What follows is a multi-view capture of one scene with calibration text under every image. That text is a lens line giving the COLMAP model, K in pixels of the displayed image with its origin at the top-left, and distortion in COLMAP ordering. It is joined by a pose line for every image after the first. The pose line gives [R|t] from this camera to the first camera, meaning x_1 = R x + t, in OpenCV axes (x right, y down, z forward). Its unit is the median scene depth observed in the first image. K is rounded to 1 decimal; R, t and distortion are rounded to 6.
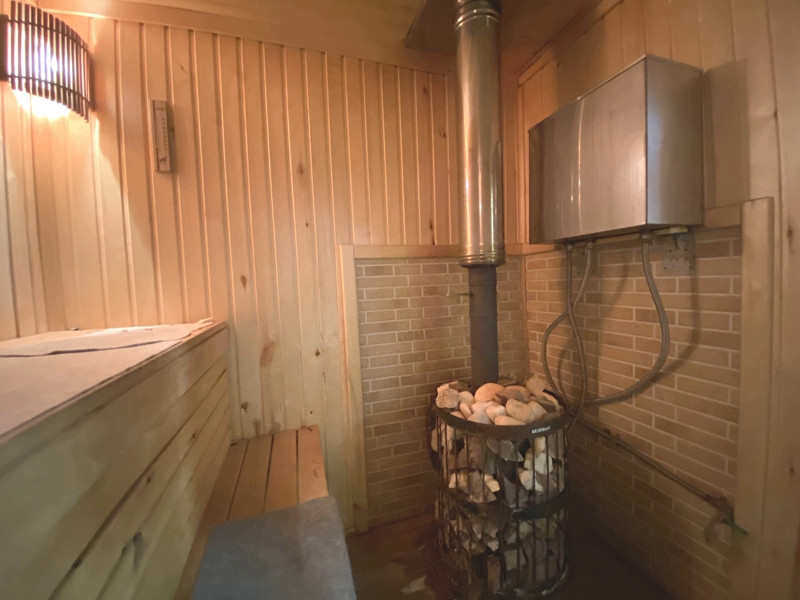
lens RADIAL K [[324.3, 0, 397.6], [0, 324.3, 298.7], [0, 0, 1]] dist [0.021493, -0.020706]
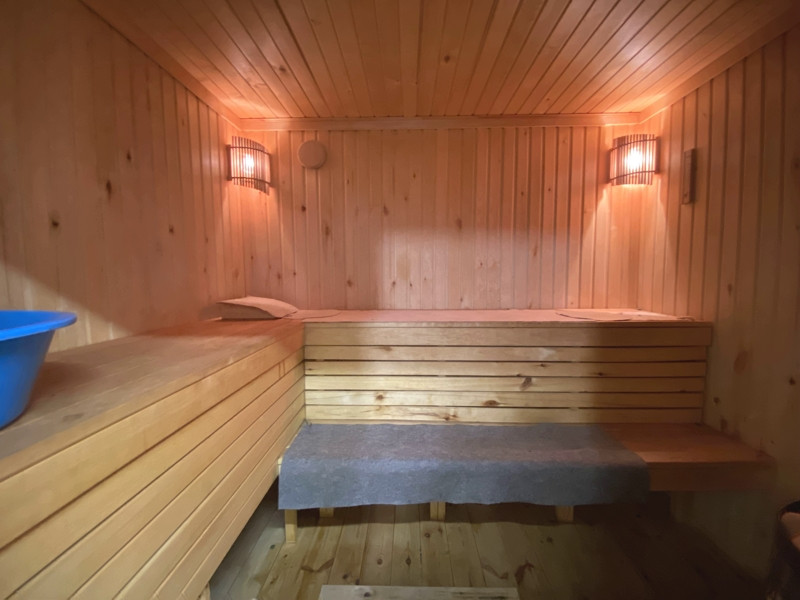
lens RADIAL K [[324.3, 0, 397.6], [0, 324.3, 298.7], [0, 0, 1]] dist [0.021493, -0.020706]
pose [[-0.350311, 0.112272, -0.929880, 0.998011], [-0.021608, 0.991557, 0.127859, -0.147220], [0.936384, 0.064883, -0.344927, 0.372622]]
